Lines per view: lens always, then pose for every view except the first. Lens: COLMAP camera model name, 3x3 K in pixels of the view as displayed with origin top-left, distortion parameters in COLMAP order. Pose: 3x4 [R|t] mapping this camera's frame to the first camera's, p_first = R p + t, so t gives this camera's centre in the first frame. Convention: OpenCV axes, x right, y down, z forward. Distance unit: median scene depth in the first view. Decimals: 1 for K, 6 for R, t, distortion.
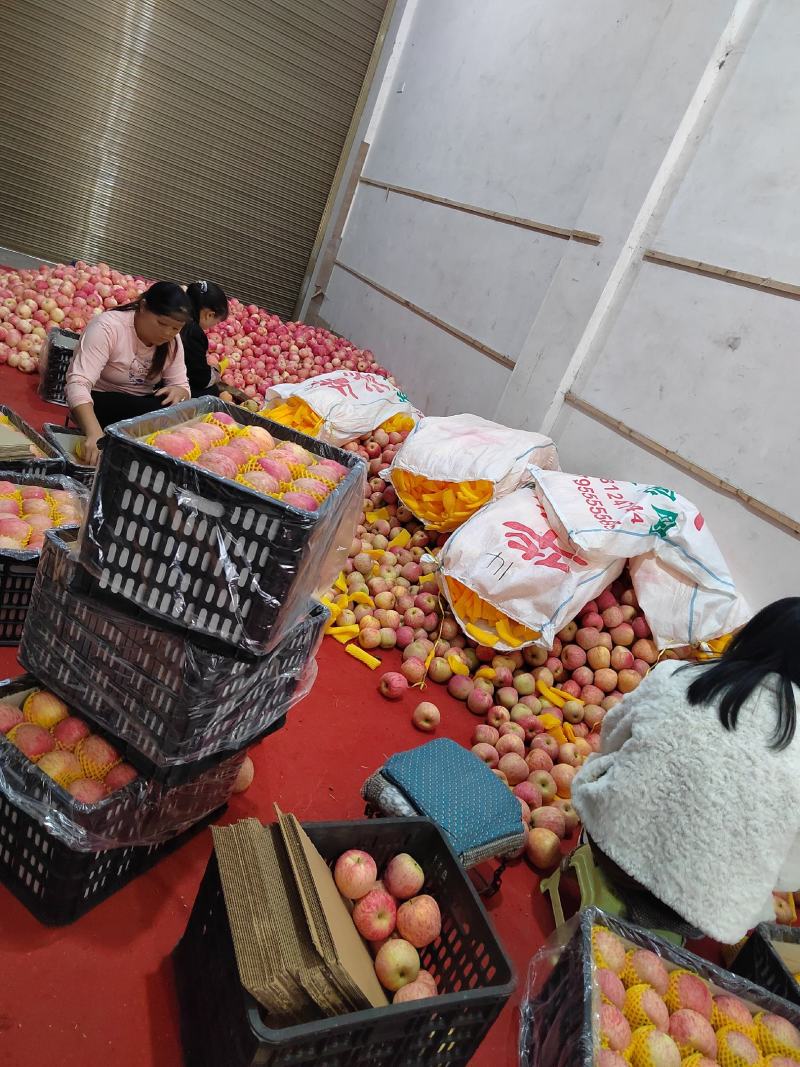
lens RADIAL K [[716.6, 0, 396.0], [0, 716.6, 535.8], [0, 0, 1]] dist [0.047399, -0.046107]
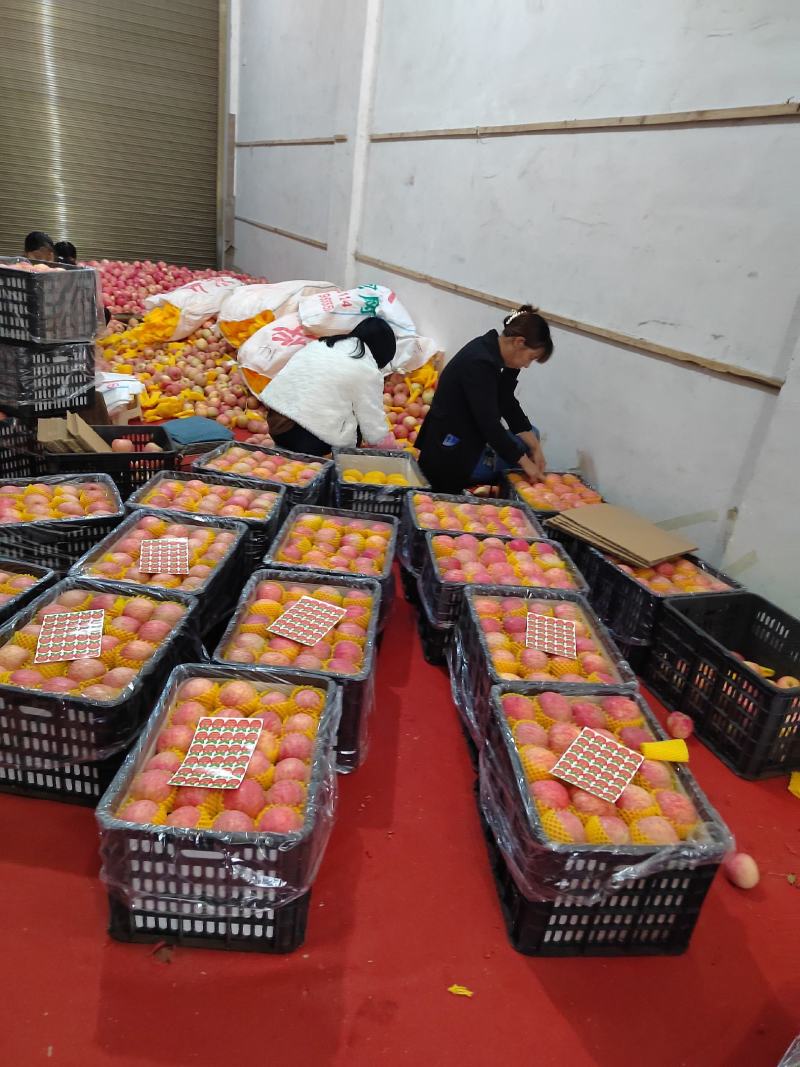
lens RADIAL K [[721.4, 0, 394.4], [0, 721.4, 533.6], [0, 0, 1]] dist [0.058923, -0.053898]
pose [[0.970419, -0.220988, -0.097218, 0.464606], [0.224549, 0.974082, 0.027219, 0.434981], [0.088683, -0.048244, 0.994891, -0.588936]]
